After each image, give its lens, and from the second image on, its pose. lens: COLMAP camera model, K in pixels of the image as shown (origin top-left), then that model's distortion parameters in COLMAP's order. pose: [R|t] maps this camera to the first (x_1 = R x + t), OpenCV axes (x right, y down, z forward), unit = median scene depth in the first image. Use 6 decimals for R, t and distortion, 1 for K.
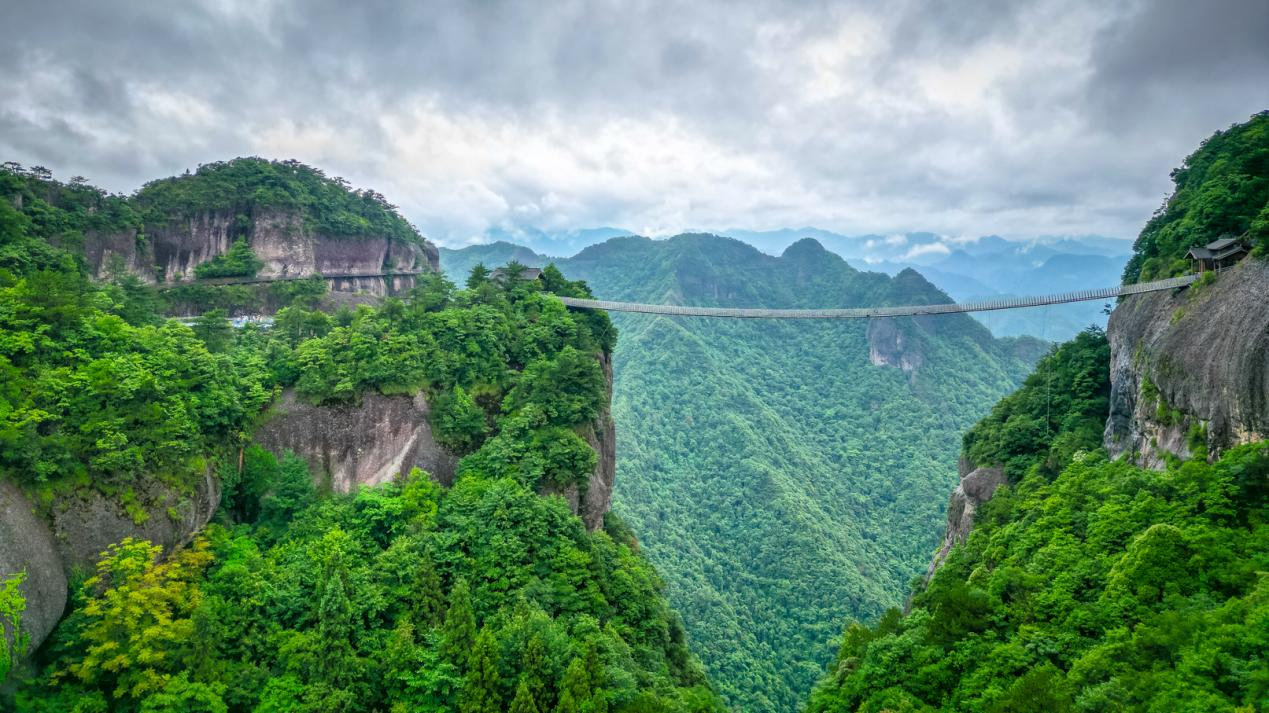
lens RADIAL K [[864.4, 0, 636.2], [0, 864.4, 228.7], [0, 0, 1]] dist [0.042661, -0.001915]
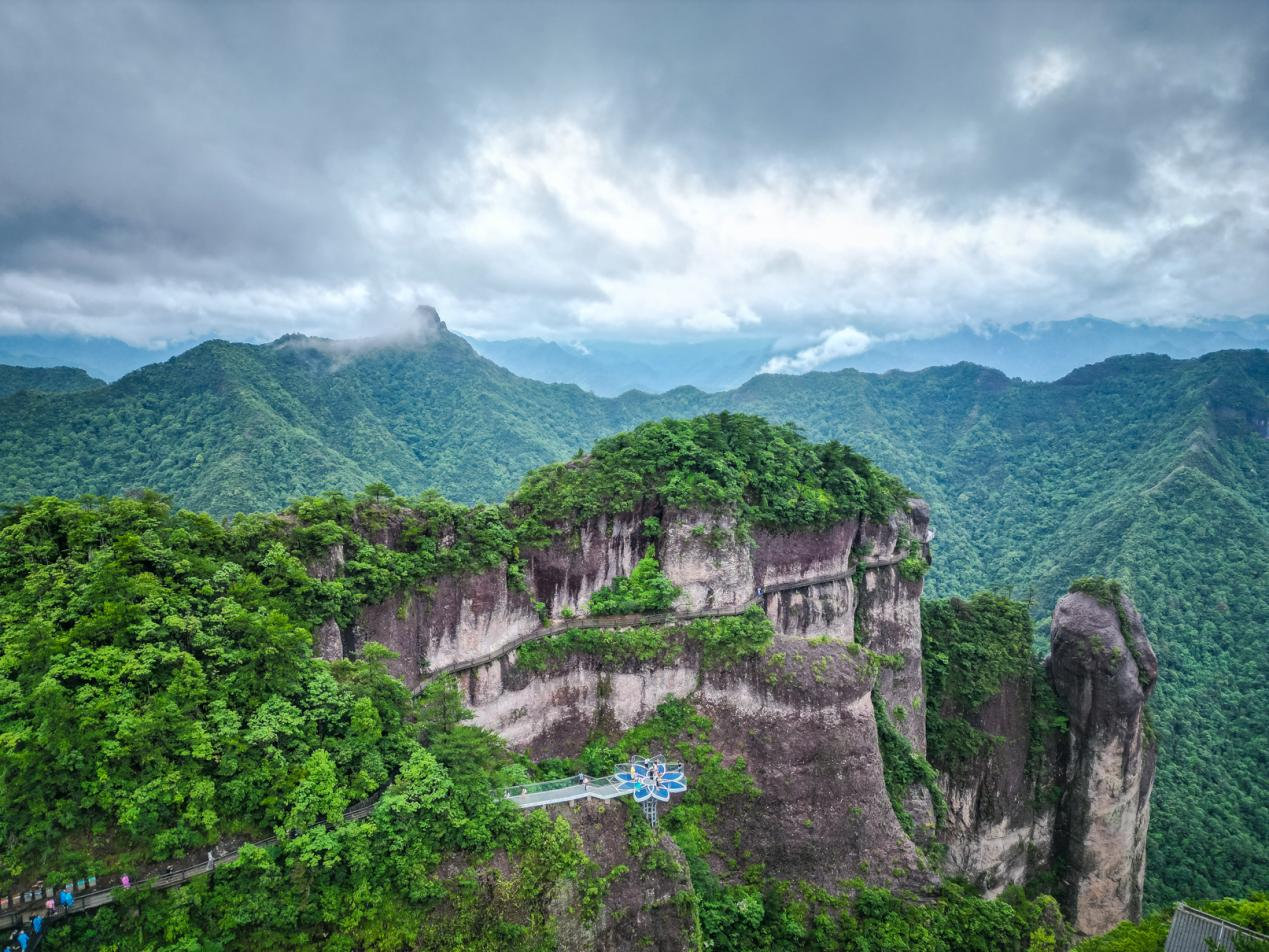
lens RADIAL K [[880.1, 0, 639.5], [0, 880.1, 465.3], [0, 0, 1]] dist [0.078428, -0.078314]
pose [[0.881569, 0.056969, -0.468604, -0.037858], [0.015911, 0.988541, 0.150111, -0.040479], [0.471786, -0.139789, 0.870561, 0.107578]]
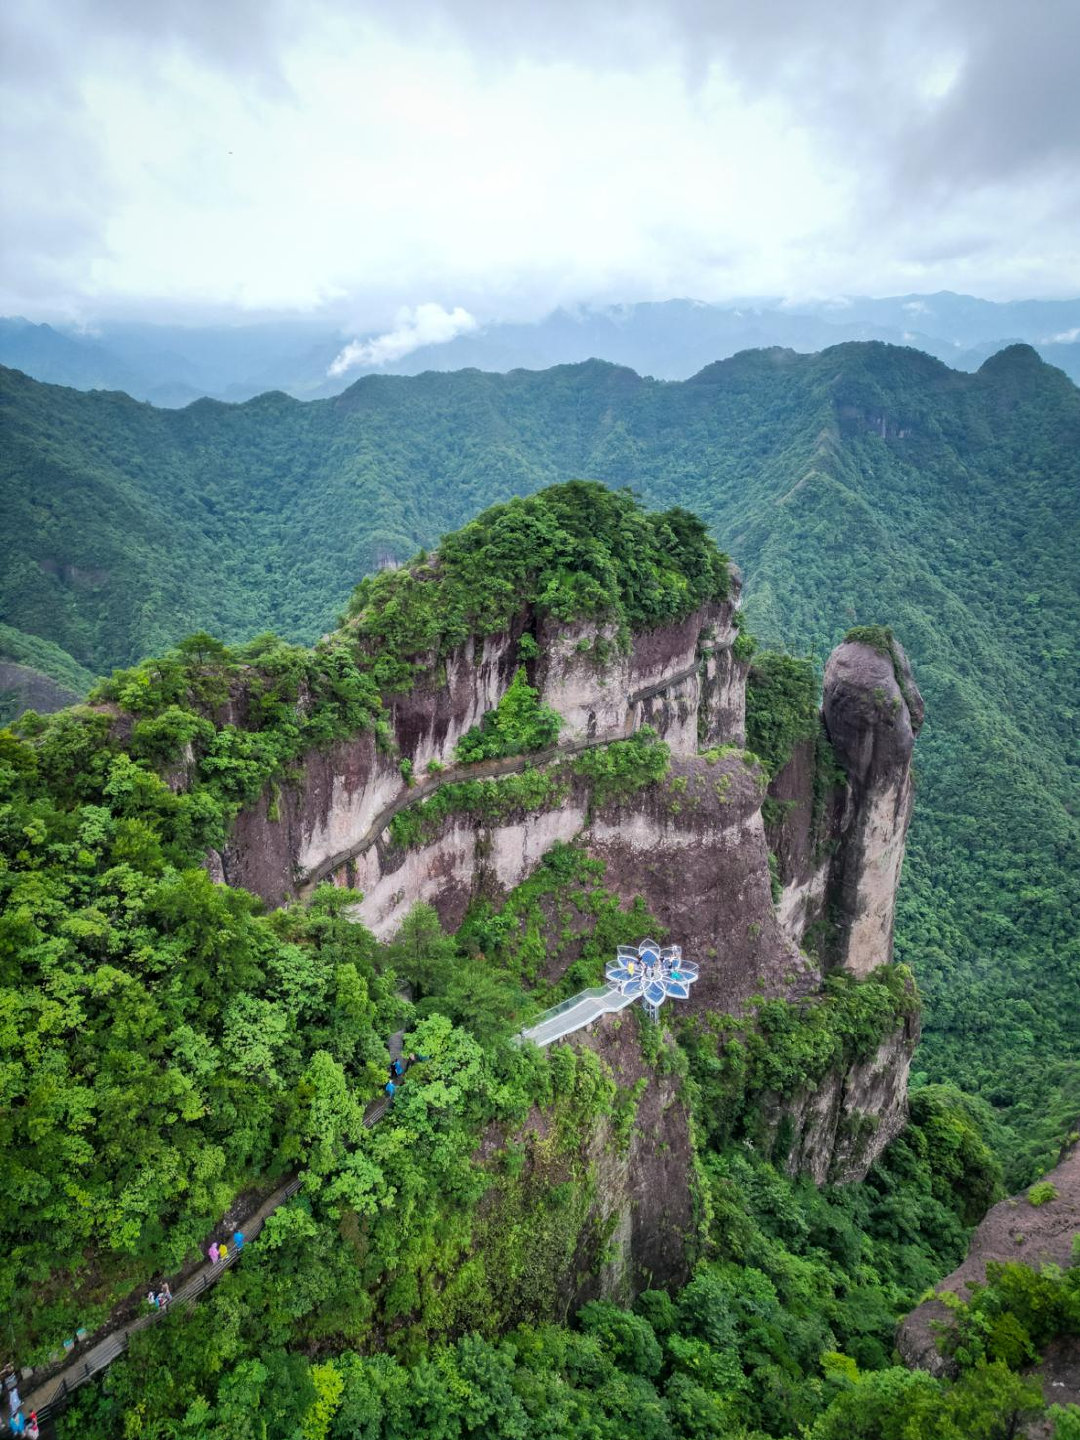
lens RADIAL K [[998.7, 0, 539.2], [0, 998.7, 712.1], [0, 0, 1]] dist [0.078428, -0.078314]
pose [[0.986228, 0.048144, -0.158229, -0.089429], [0.014315, 0.928257, 0.371664, -0.050646], [0.164771, -0.368810, 0.914784, 0.112376]]
